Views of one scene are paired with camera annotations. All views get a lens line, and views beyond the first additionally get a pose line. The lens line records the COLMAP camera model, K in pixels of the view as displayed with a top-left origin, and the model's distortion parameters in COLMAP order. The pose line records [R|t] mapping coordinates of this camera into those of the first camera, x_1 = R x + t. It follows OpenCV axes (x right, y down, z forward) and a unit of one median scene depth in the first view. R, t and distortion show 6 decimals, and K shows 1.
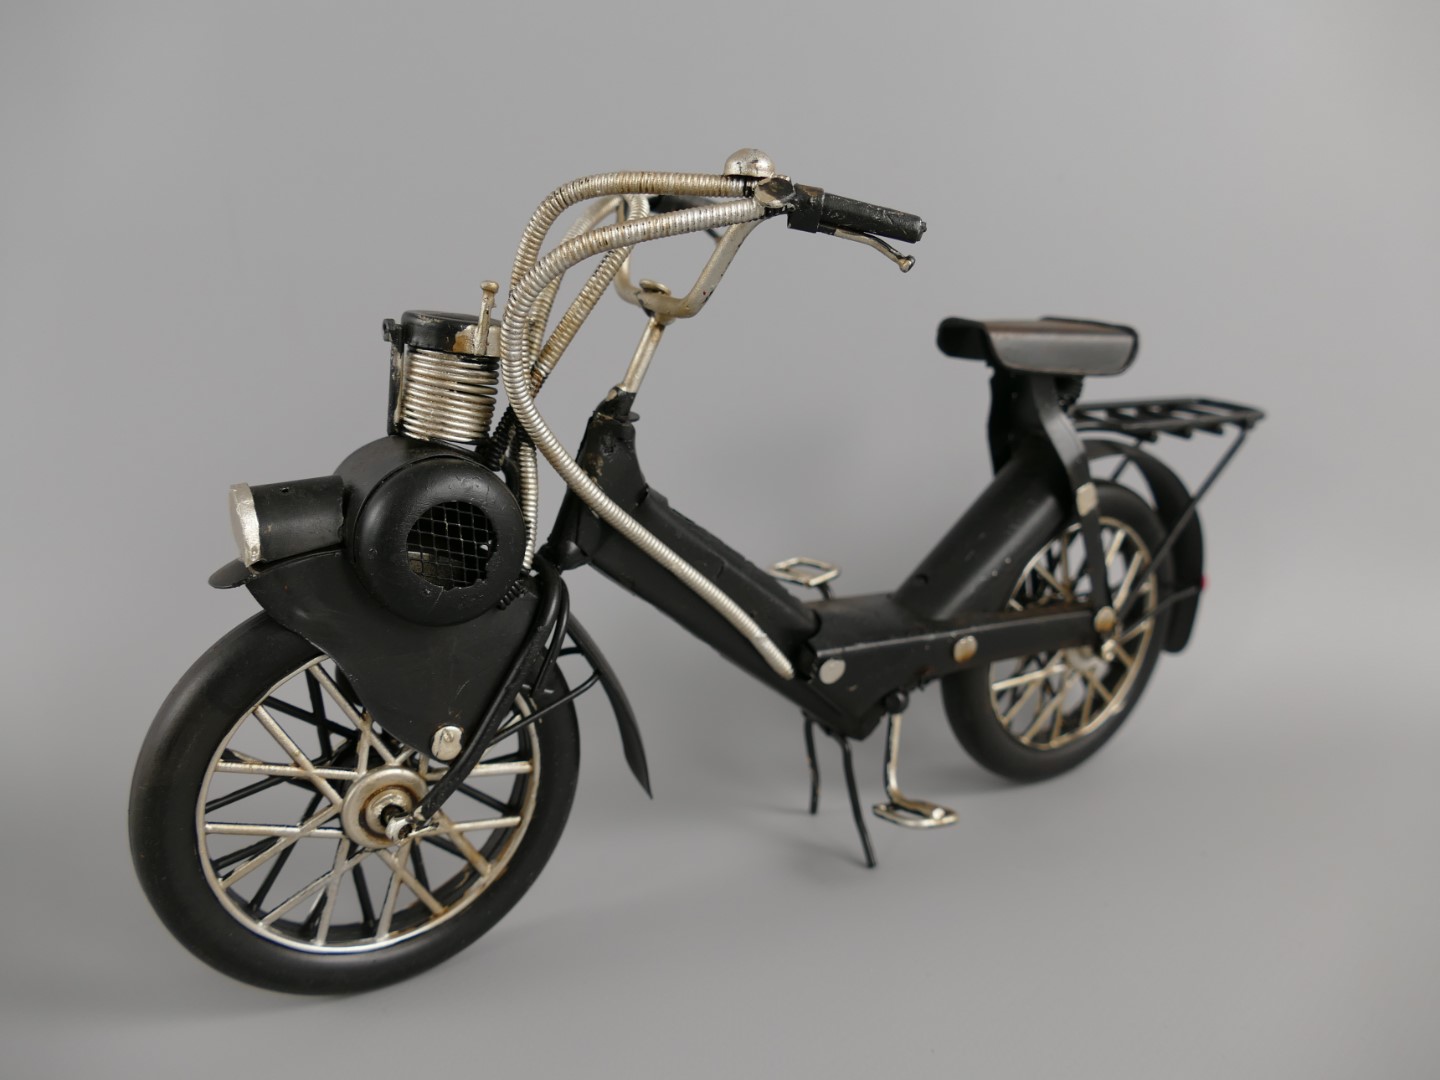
lens RADIAL K [[1132.3, 0, 719.3], [0, 1132.3, 545.4], [0, 0, 1]] dist [0.006526, 0.002797]
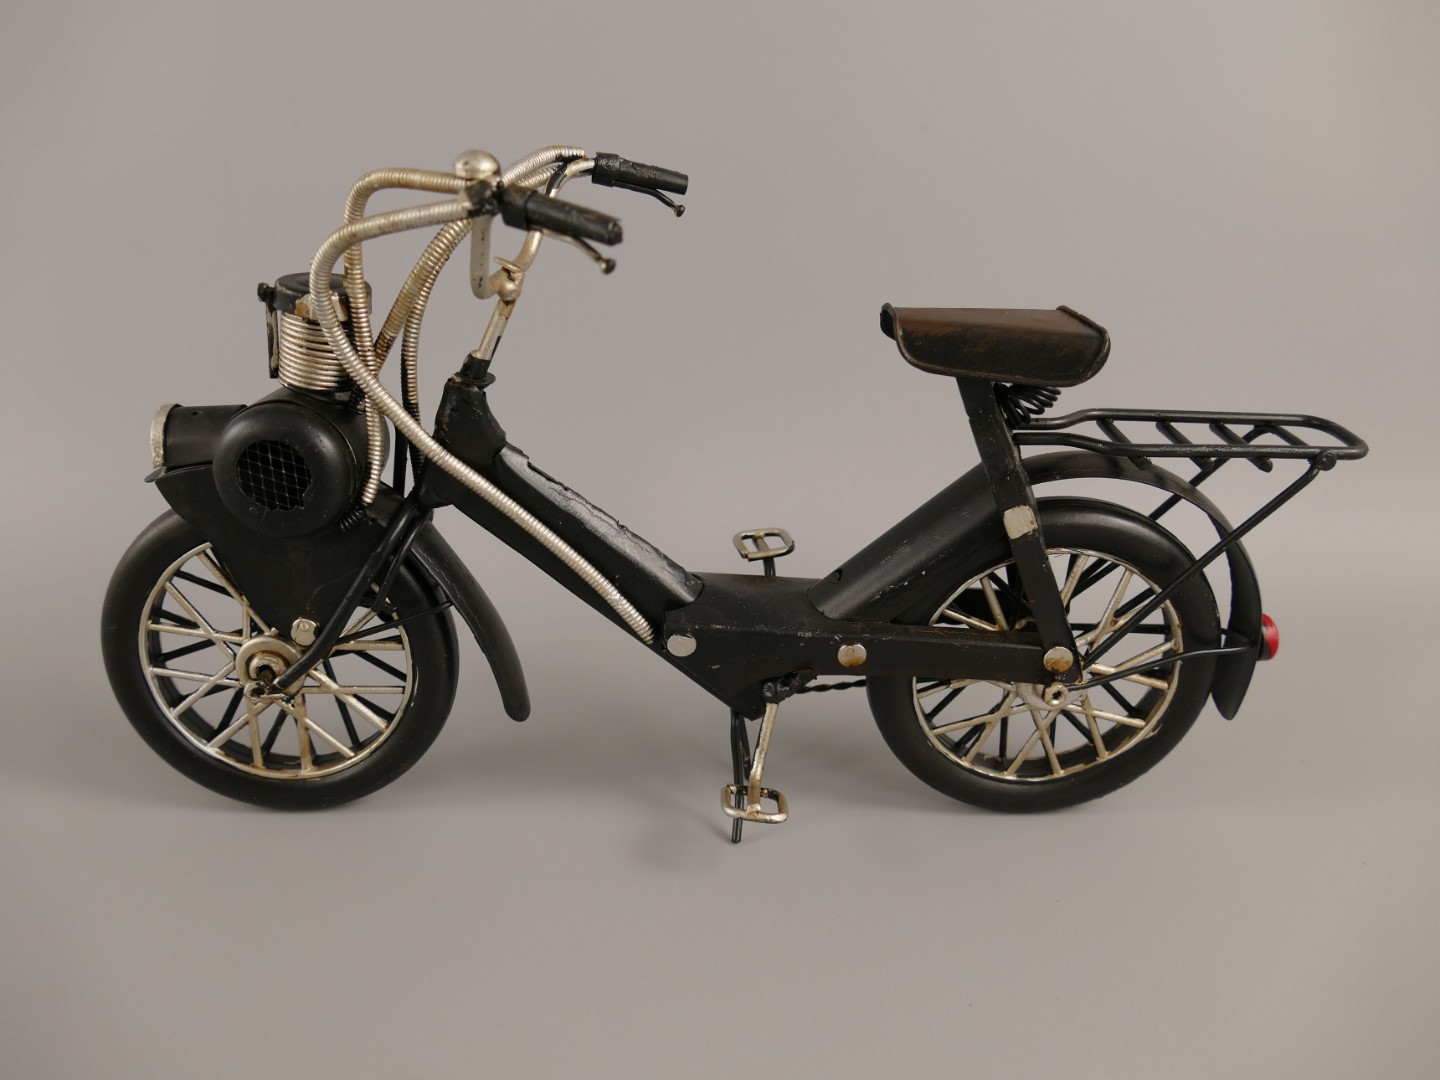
lens RADIAL K [[1132.3, 0, 717.6], [0, 1132.3, 535.7], [0, 0, 1]] dist [0.006526, 0.002797]
pose [[0.859933, 0.177457, -0.478565, 0.709524], [-0.135358, 0.983331, 0.121405, -0.137216], [0.492132, -0.039623, 0.869618, 0.155549]]
